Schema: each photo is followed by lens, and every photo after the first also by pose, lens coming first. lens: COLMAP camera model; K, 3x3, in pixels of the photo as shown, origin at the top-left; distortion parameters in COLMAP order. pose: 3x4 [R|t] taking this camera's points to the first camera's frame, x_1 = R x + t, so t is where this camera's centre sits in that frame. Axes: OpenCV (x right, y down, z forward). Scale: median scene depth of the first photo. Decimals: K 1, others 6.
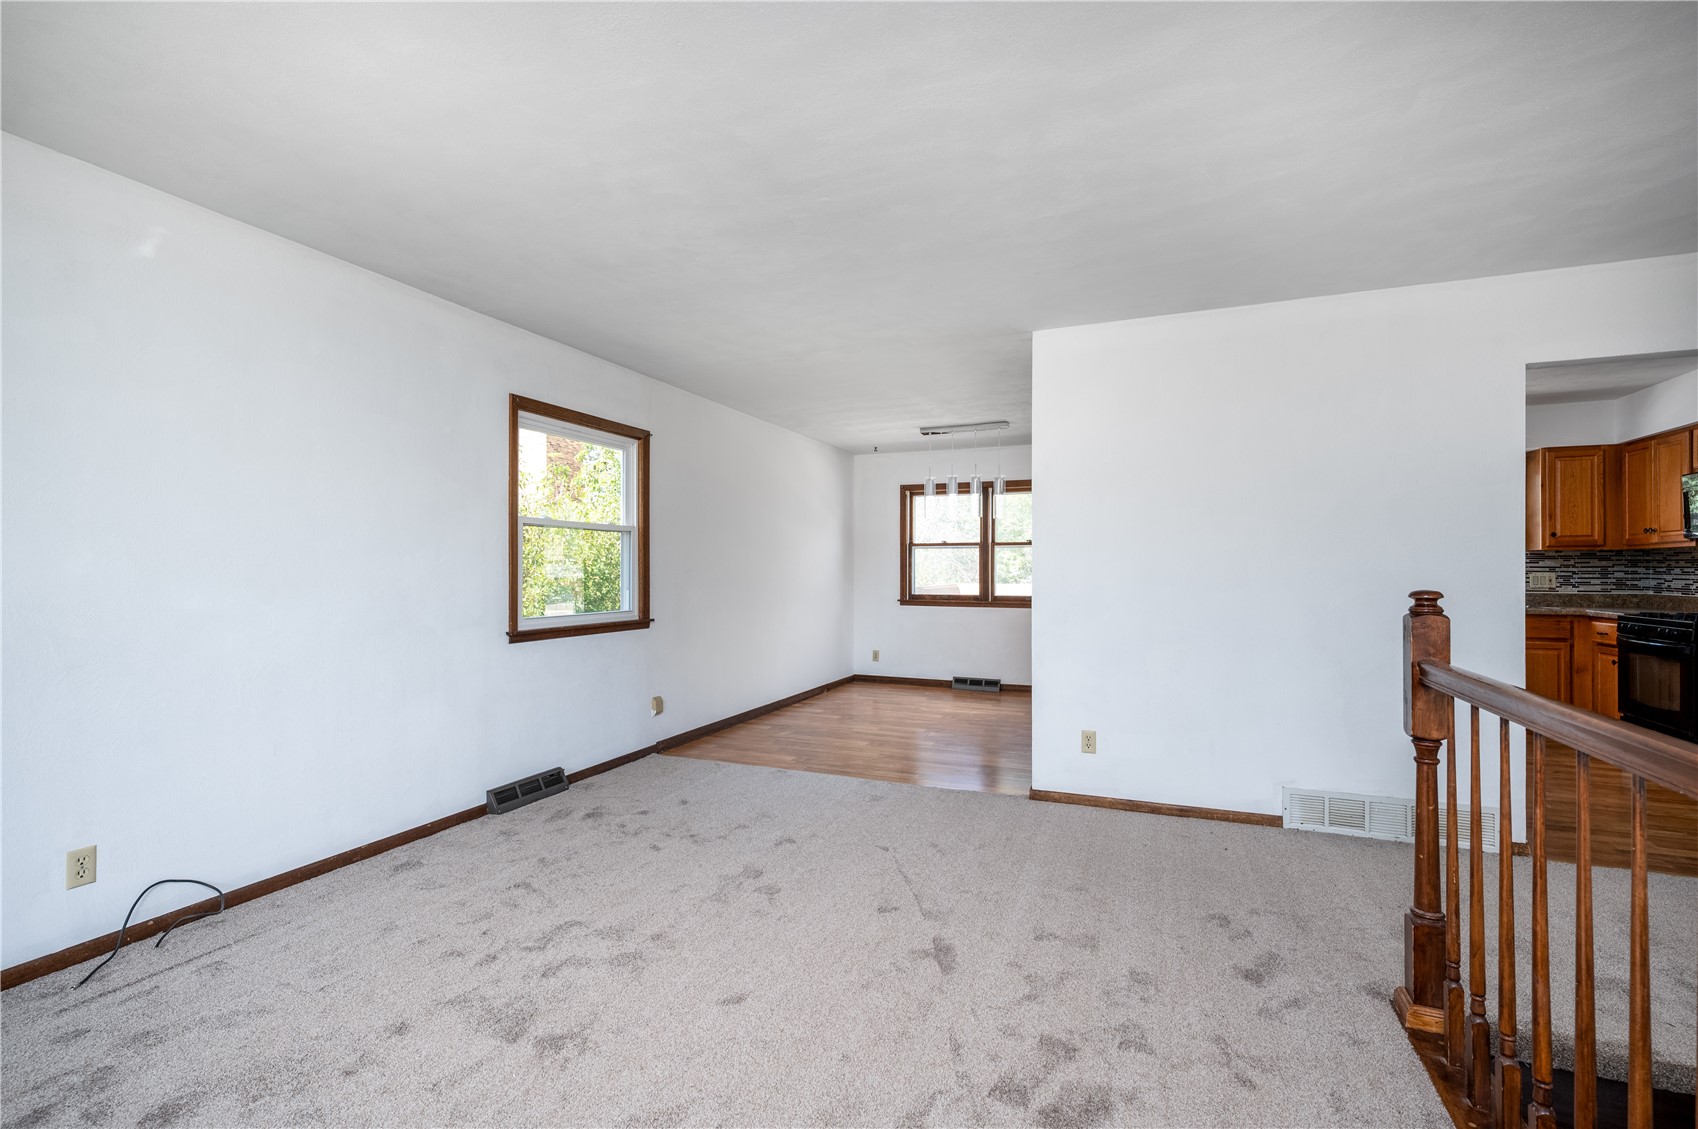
lens RADIAL K [[765.6, 0, 849.5], [0, 765.6, 570.4], [0, 0, 1]] dist [0.000369, -0.000101]
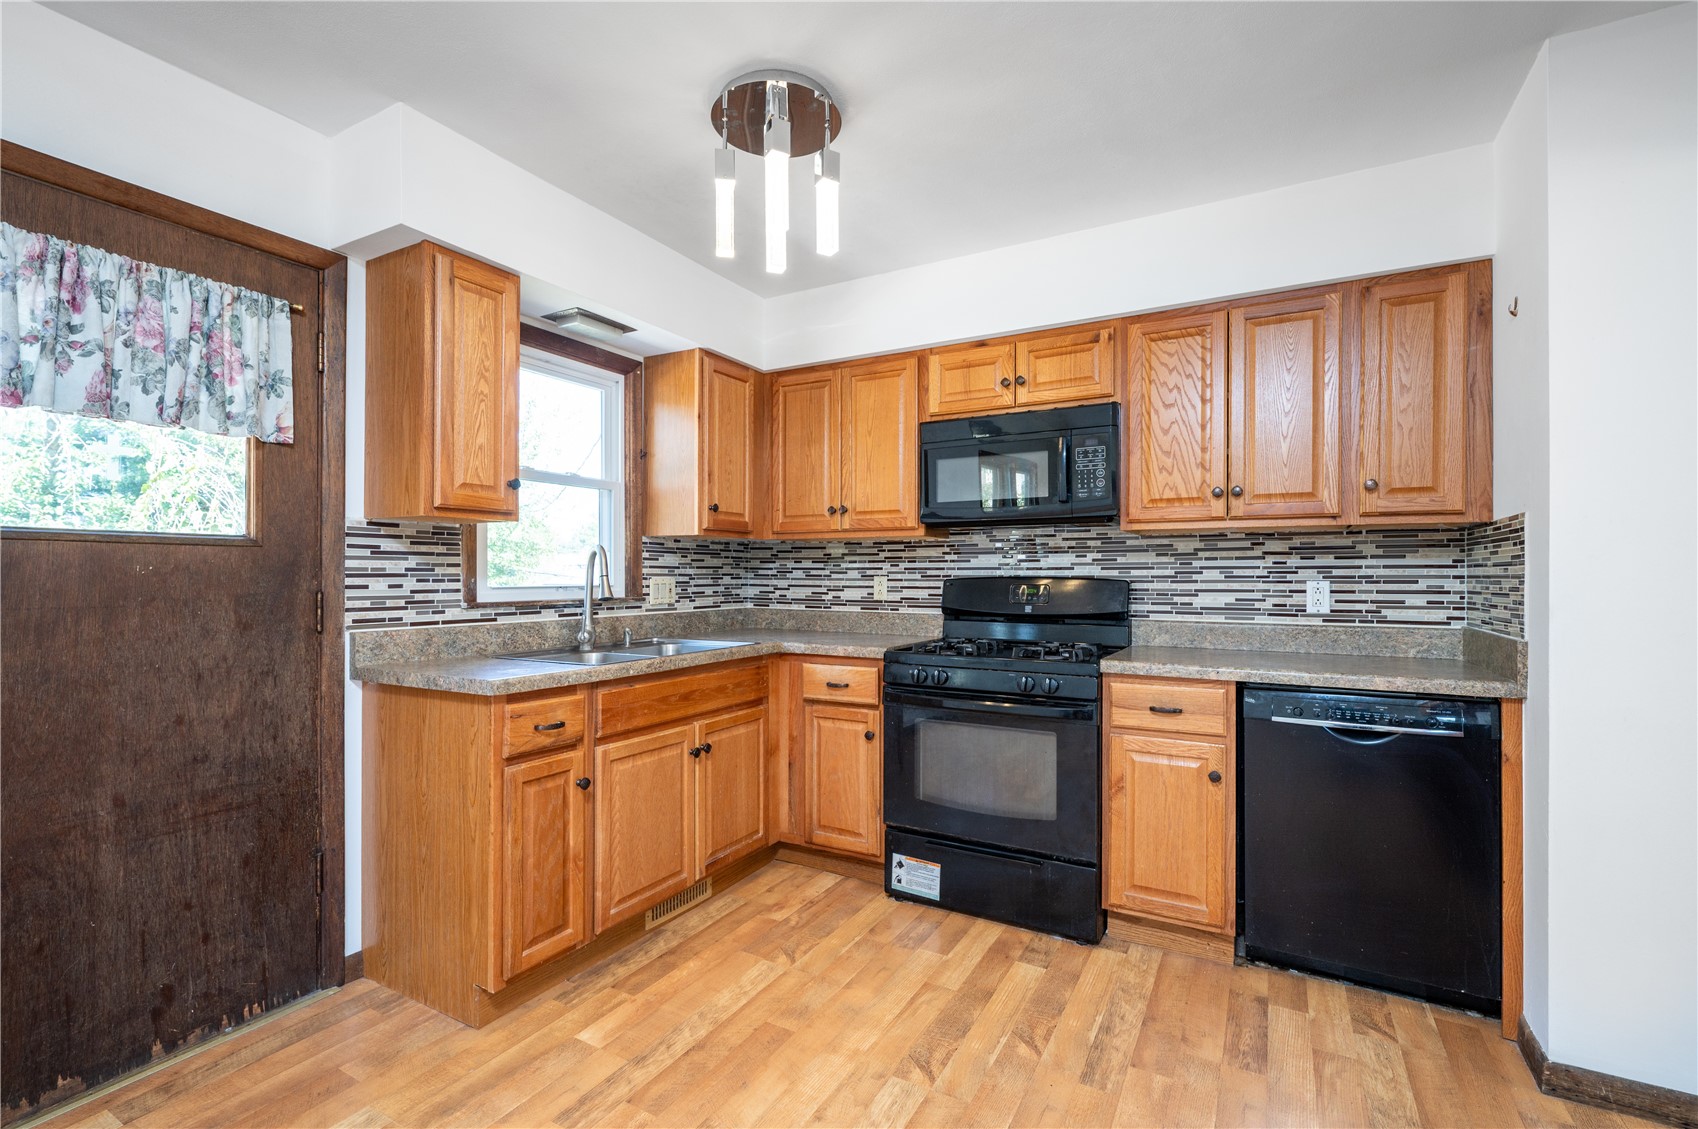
lens RADIAL K [[765.6, 0, 845.8], [0, 765.6, 571.6], [0, 0, 1]] dist [0.000369, -0.000101]
pose [[0.114764, 0.002562, 0.993390, 0.378154], [-0.004235, 0.999989, -0.002090, -0.000388], [-0.993384, -0.003967, 0.114773, 0.837638]]
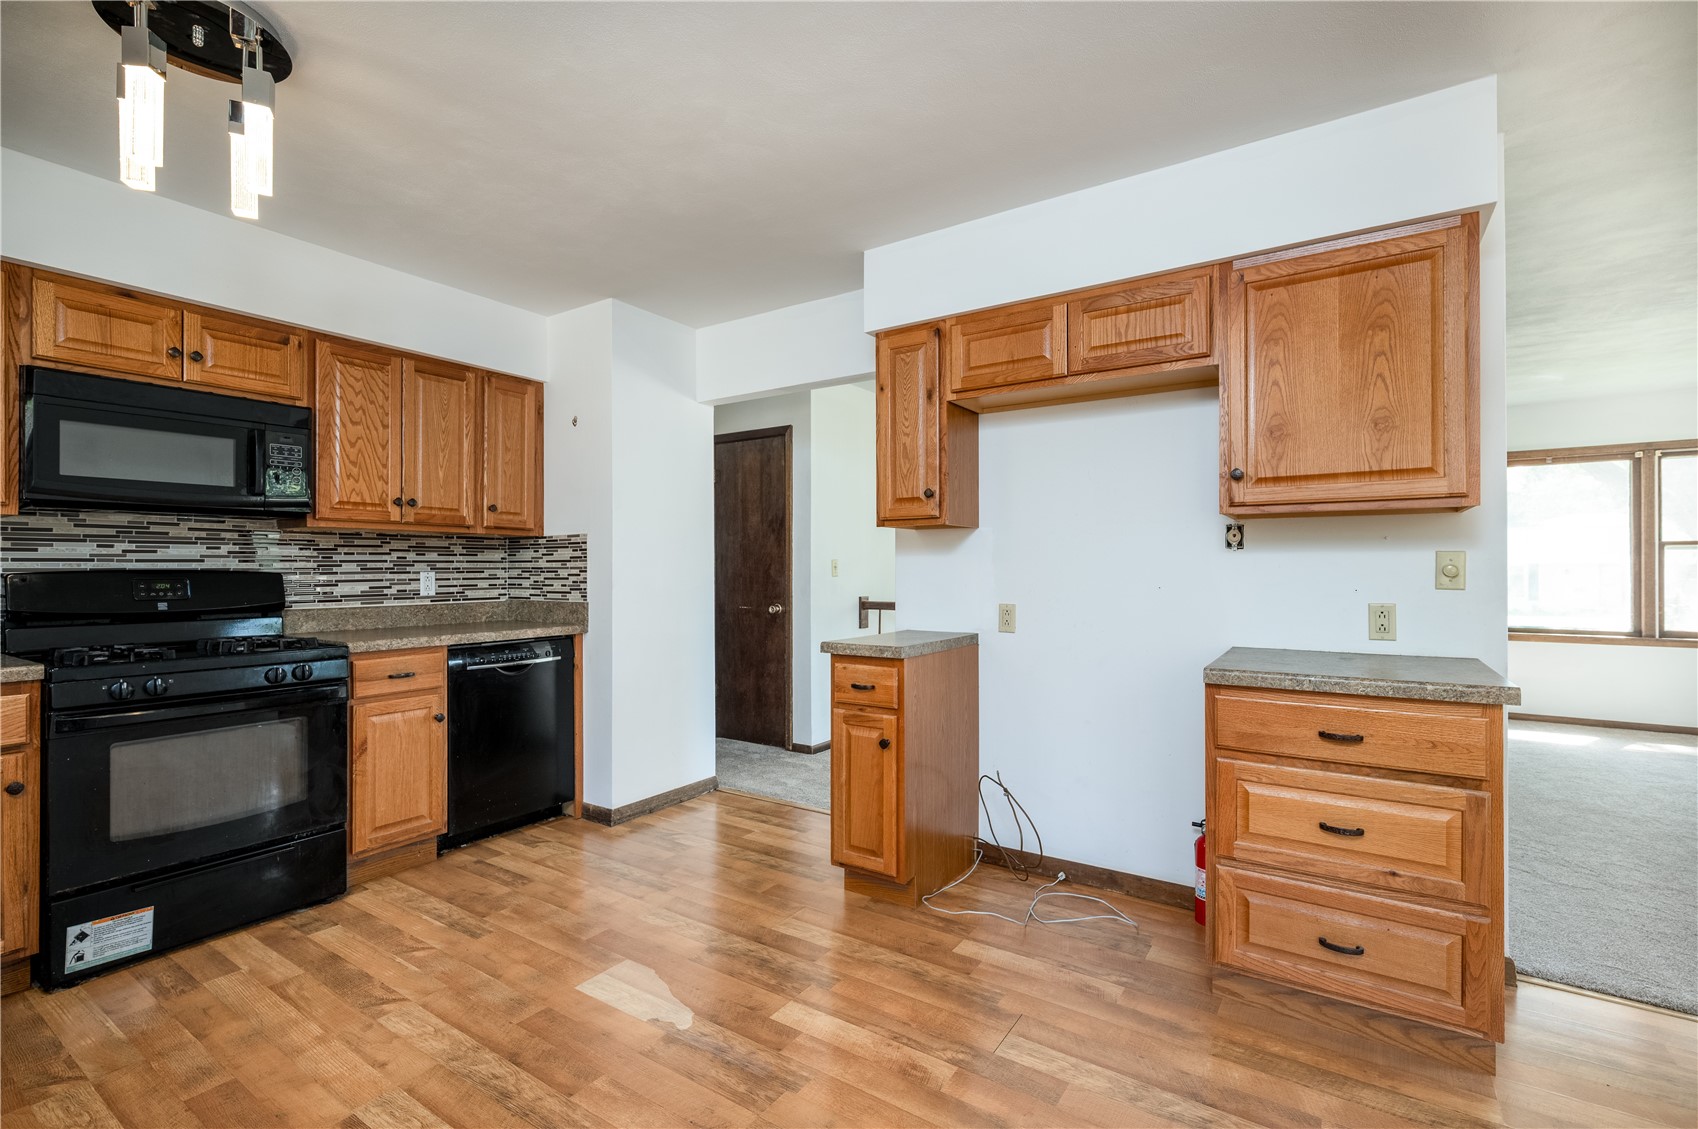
lens RADIAL K [[765.6, 0, 845.8], [0, 765.6, 565.7], [0, 0, 1]] dist [0.000369, -0.000101]
pose [[-0.983316, 0.002296, 0.181894, 0.425414], [0.001195, 0.999980, -0.006160, 0.002744], [-0.181904, -0.005840, -0.983299, 1.198884]]
